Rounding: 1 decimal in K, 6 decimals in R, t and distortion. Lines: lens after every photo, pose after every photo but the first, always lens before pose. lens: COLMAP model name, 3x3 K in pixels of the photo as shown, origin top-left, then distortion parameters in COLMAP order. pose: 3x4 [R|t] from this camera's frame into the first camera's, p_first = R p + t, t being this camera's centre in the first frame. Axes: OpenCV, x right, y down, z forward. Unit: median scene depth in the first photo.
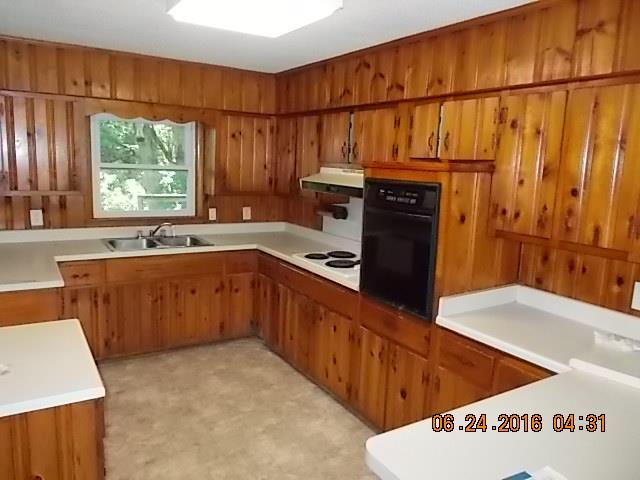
lens RADIAL K [[488.4, 0, 314.0], [0, 488.4, 241.9], [0, 0, 1]] dist [0.002439, -0.004462]
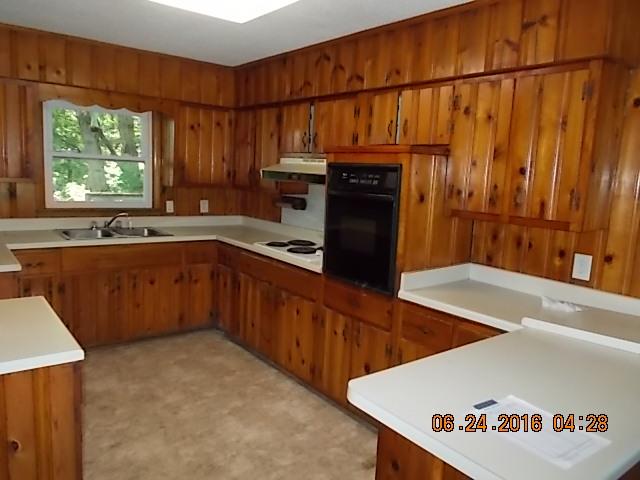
lens RADIAL K [[488.4, 0, 314.0], [0, 488.4, 241.9], [0, 0, 1]] dist [0.002439, -0.004462]
pose [[0.994179, -0.004620, 0.107642, -0.033691], [0.006464, 0.999838, -0.016784, 0.048542], [-0.107547, 0.017383, 0.994048, -0.025134]]
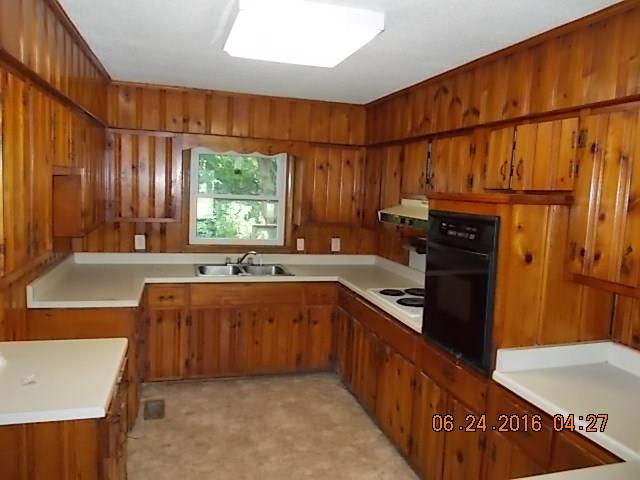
lens RADIAL K [[488.4, 0, 314.0], [0, 488.4, 241.9], [0, 0, 1]] dist [0.002439, -0.004462]
pose [[0.962430, 0.031827, -0.269660, 0.130170], [-0.049575, 0.997011, -0.059263, -0.005215], [0.266968, 0.070405, 0.961130, 0.055617]]
